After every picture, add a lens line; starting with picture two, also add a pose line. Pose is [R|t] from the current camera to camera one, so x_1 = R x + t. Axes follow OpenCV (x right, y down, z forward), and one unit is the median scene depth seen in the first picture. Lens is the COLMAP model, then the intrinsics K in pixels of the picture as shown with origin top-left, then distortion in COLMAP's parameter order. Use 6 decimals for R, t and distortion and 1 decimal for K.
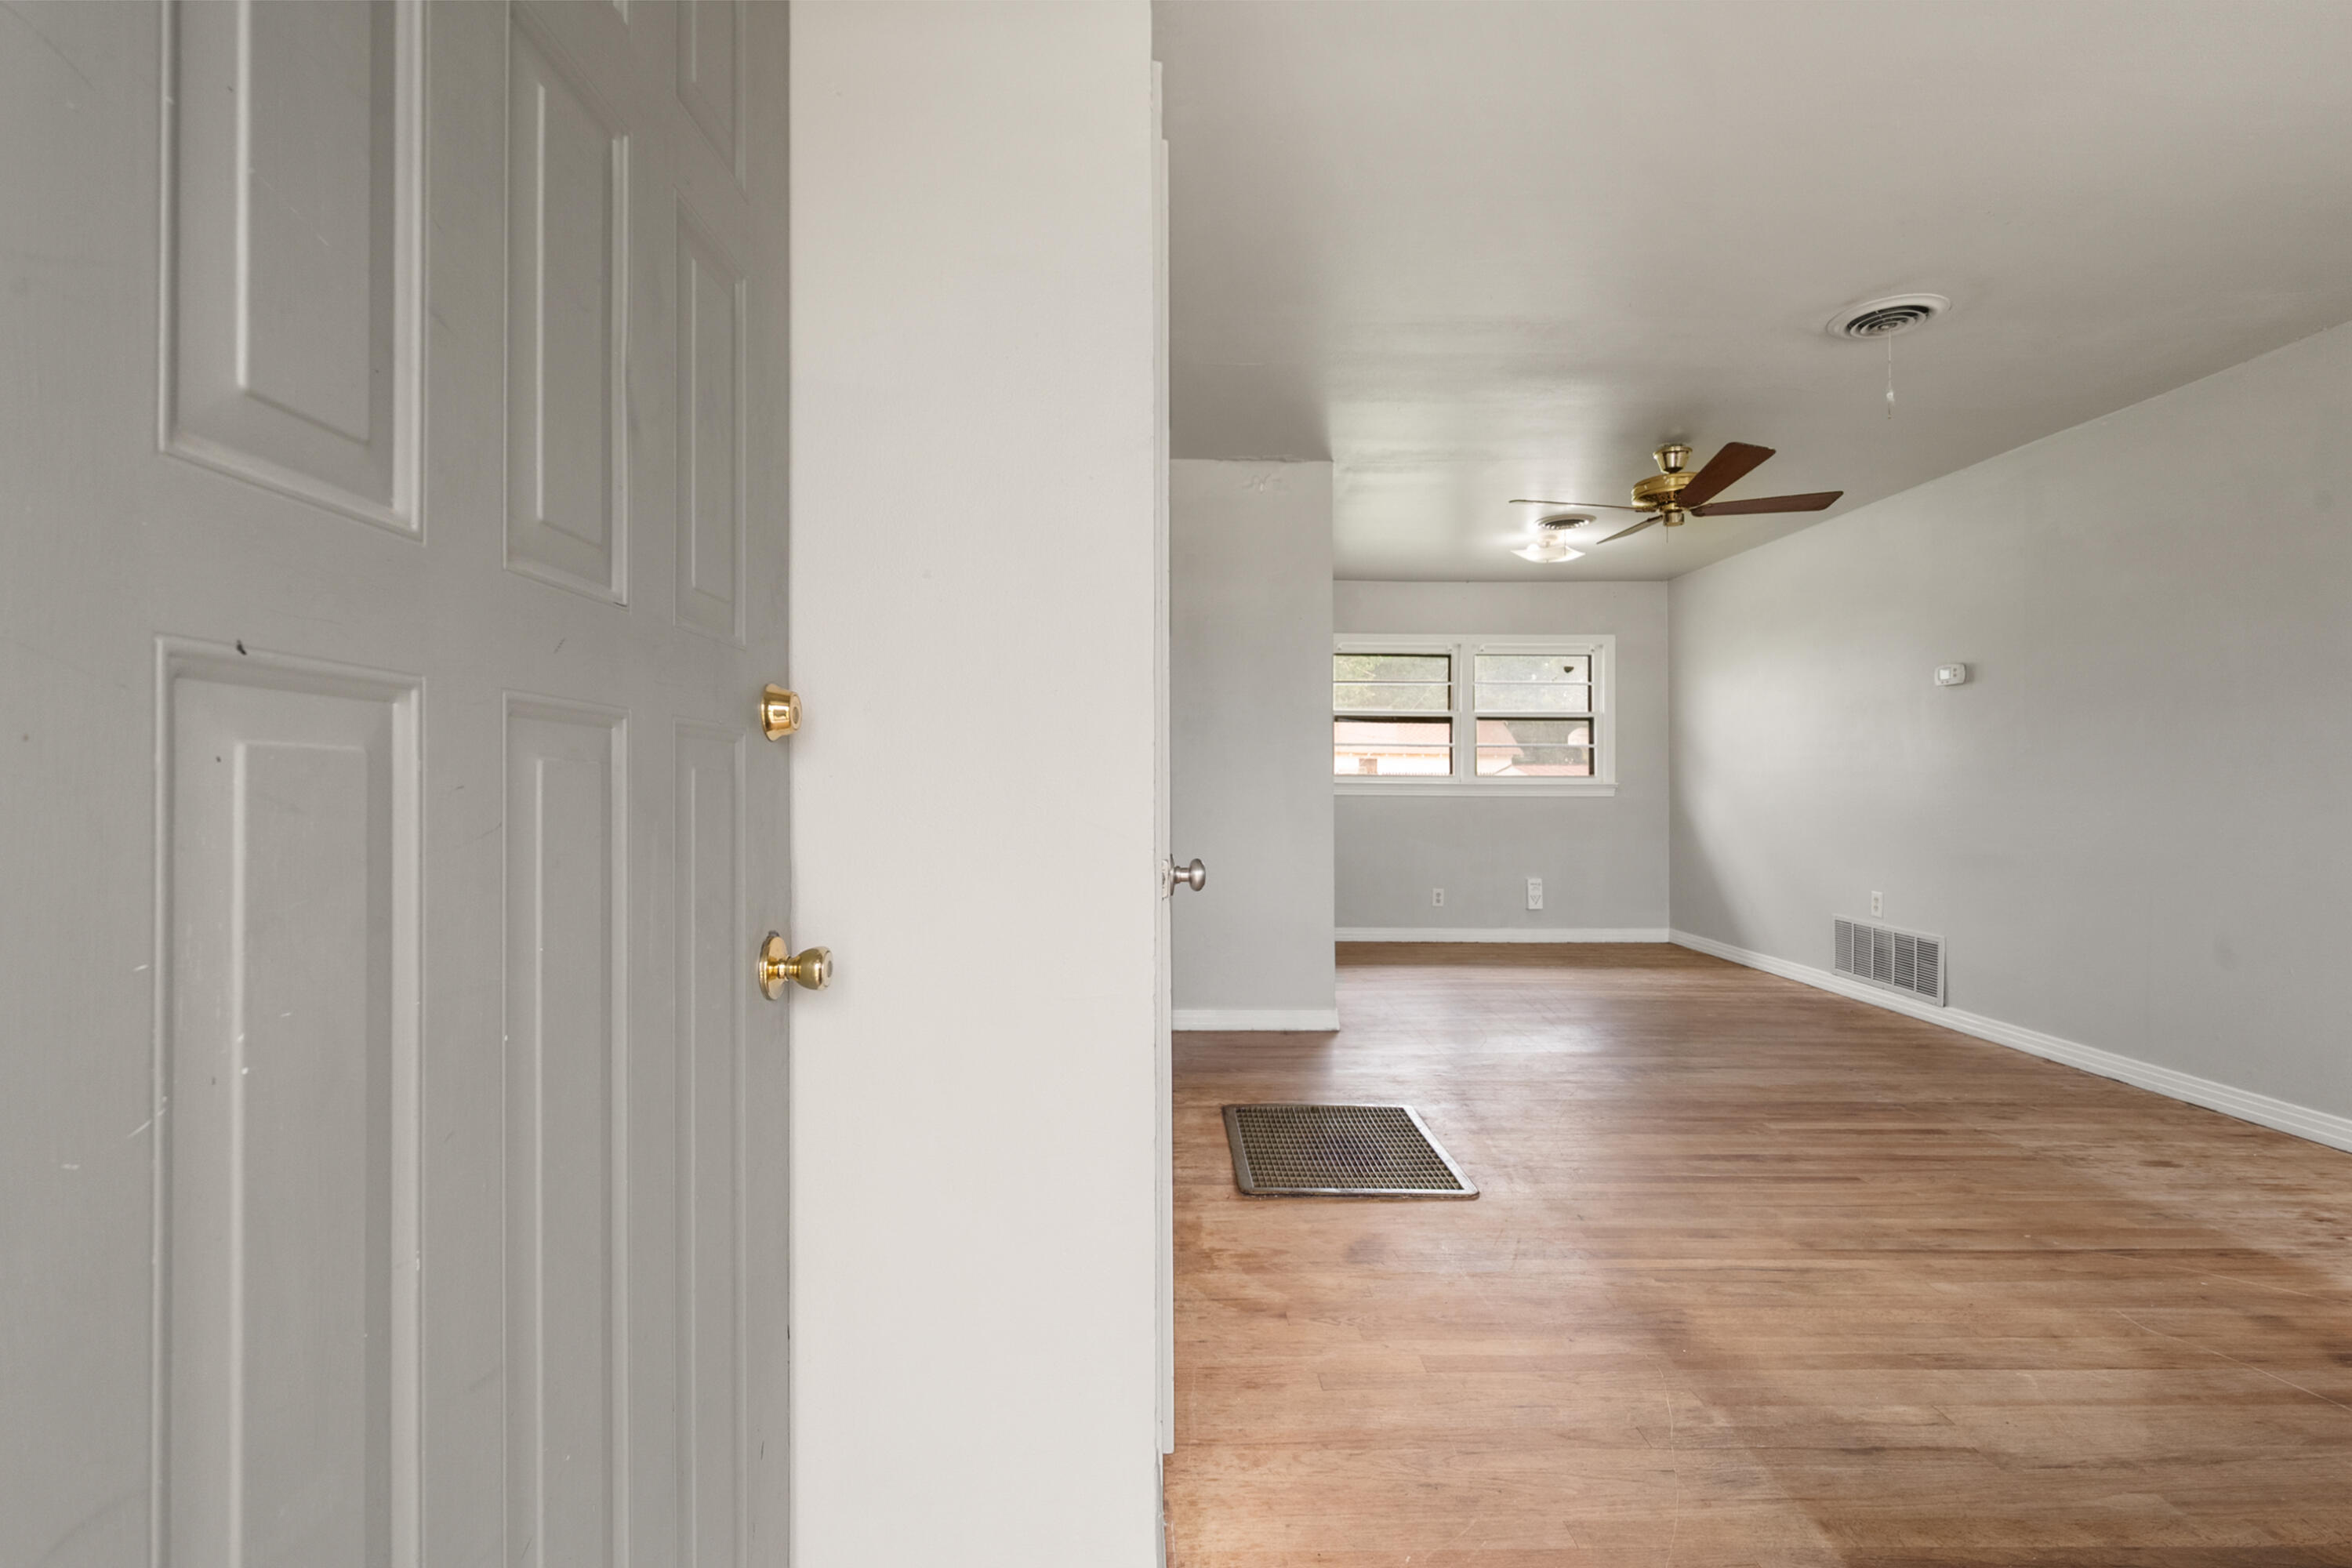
lens RADIAL K [[1070.0, 0, 1176.0], [0, 1070.0, 784.0], [0, 0, 1]] dist [0.000434, 0.000064]
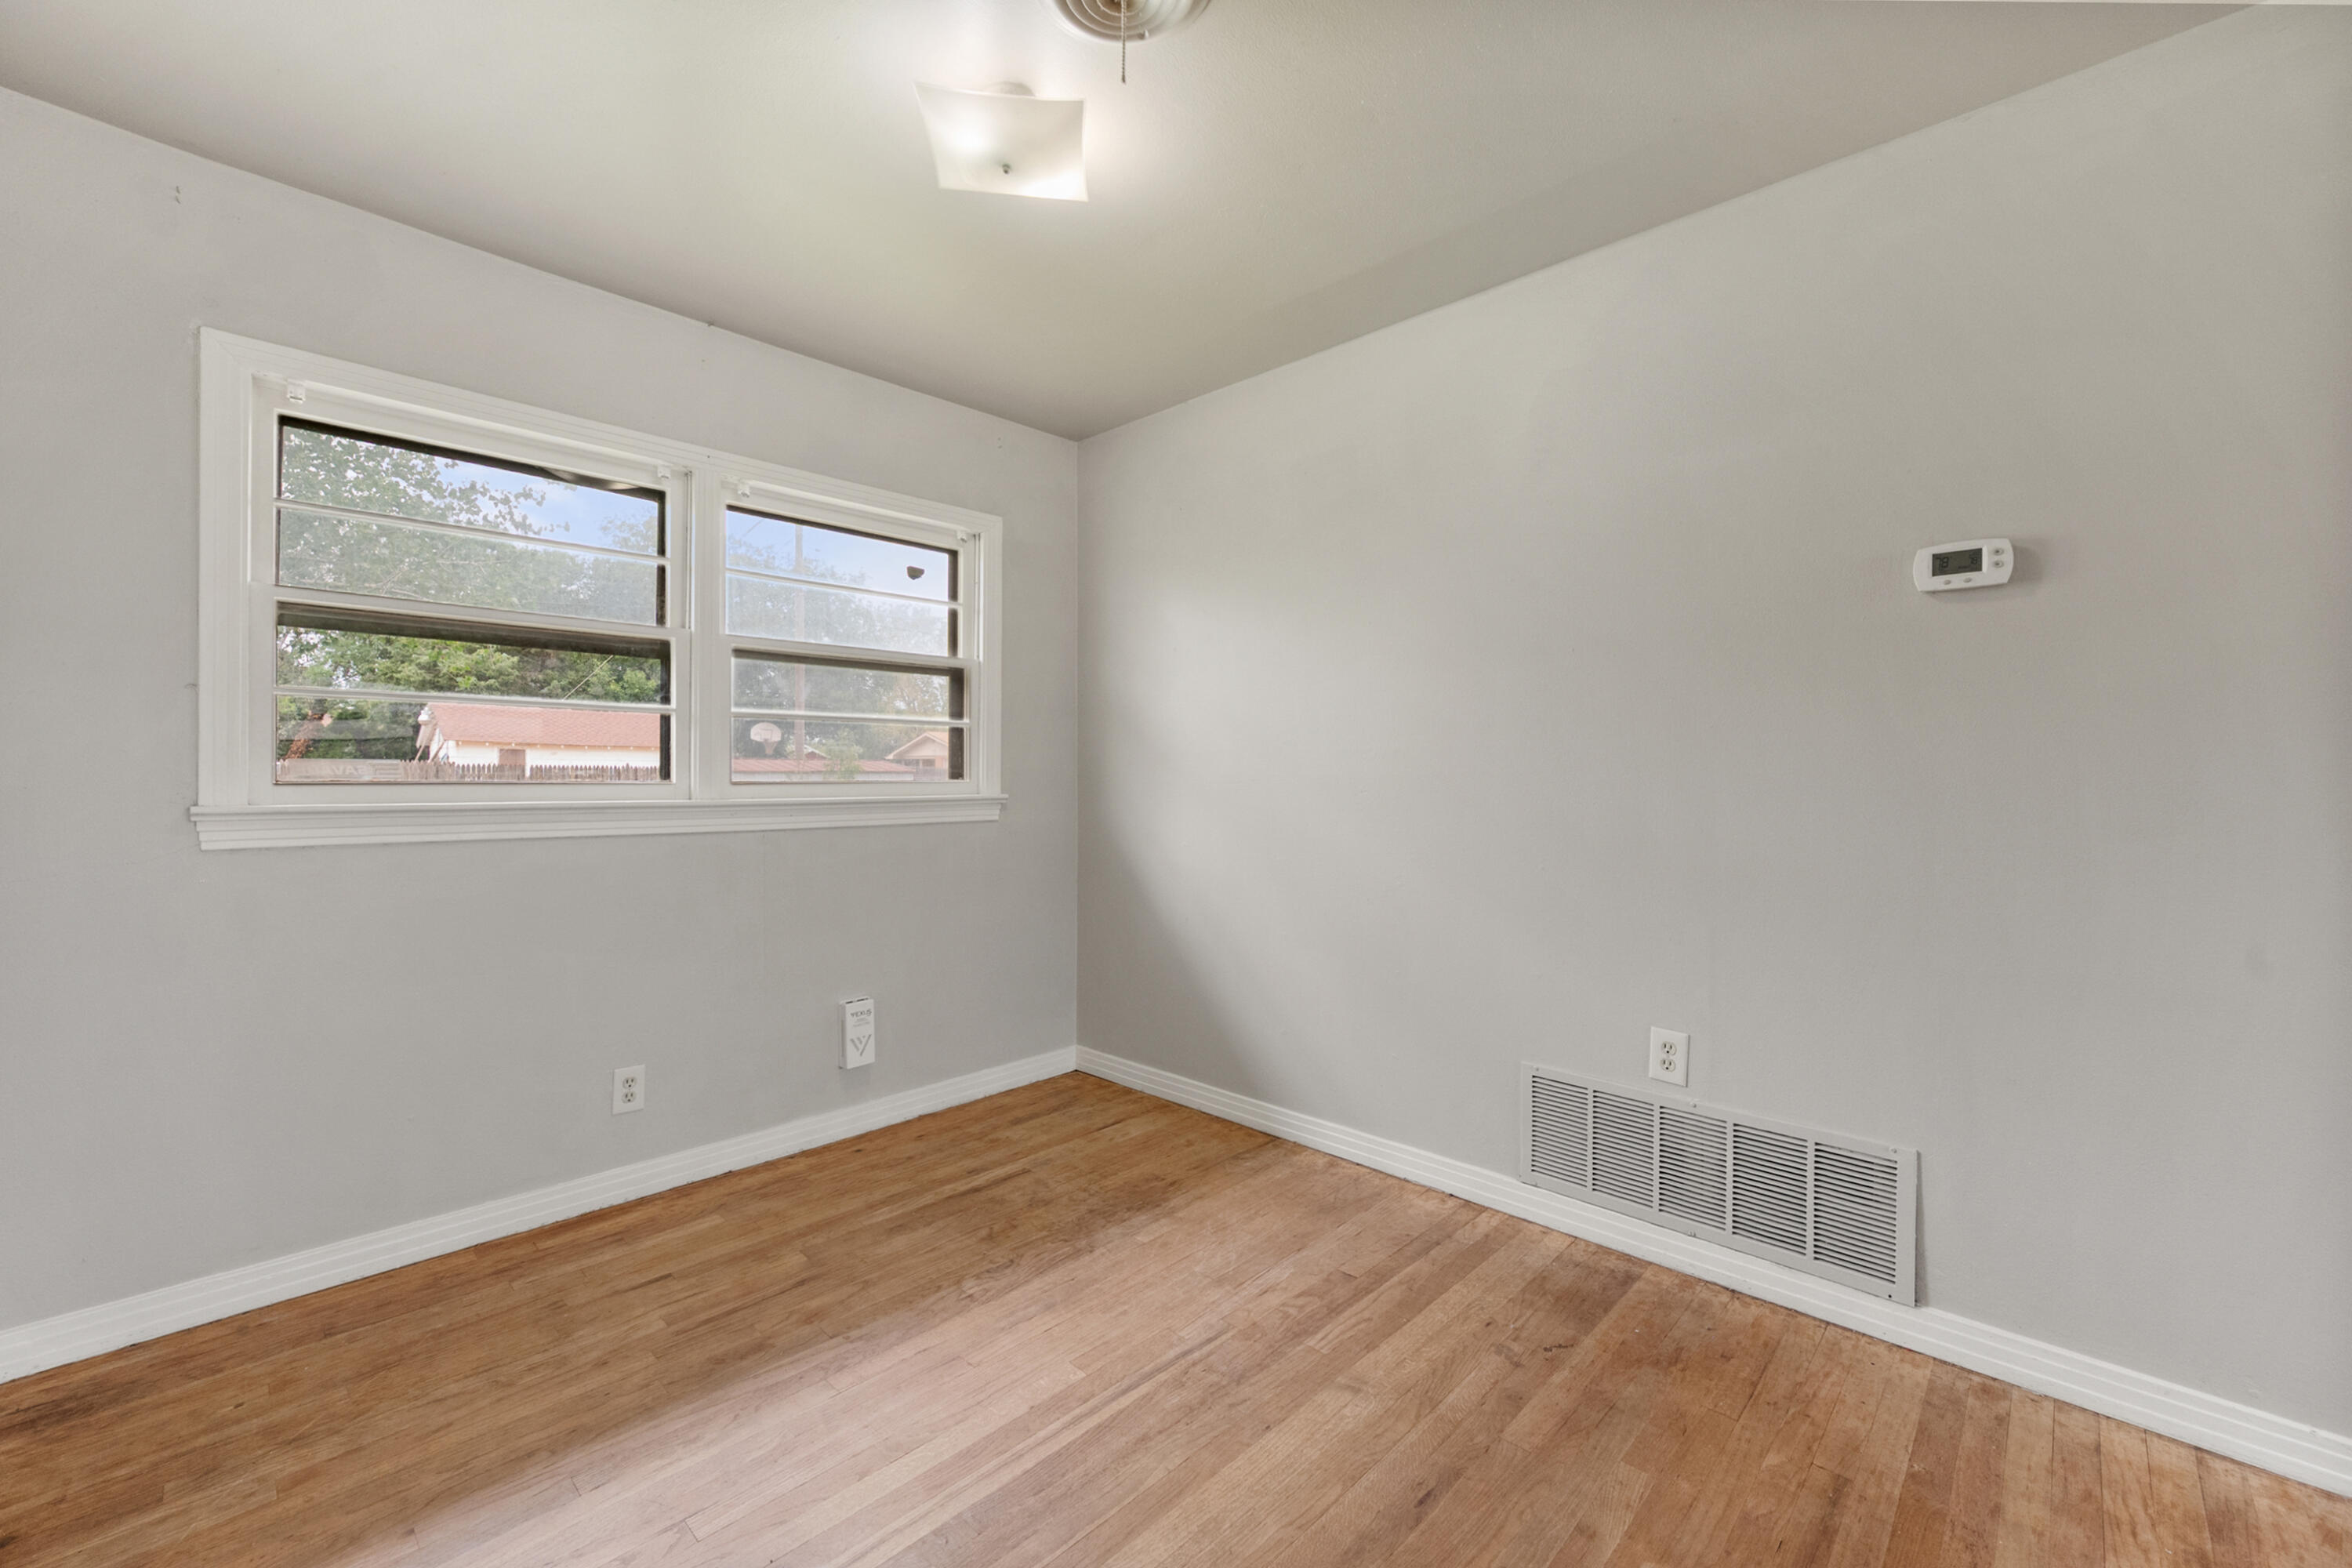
lens RADIAL K [[947.4, 0, 1178.3], [0, 947.4, 767.6], [0, 0, 1]] dist [0.001436, 0.000194]
pose [[0.700903, 0.007056, 0.713222, 0.136753], [0.000084, 0.999950, -0.009976, -0.009982], [-0.713257, 0.007052, 0.700867, 0.610371]]
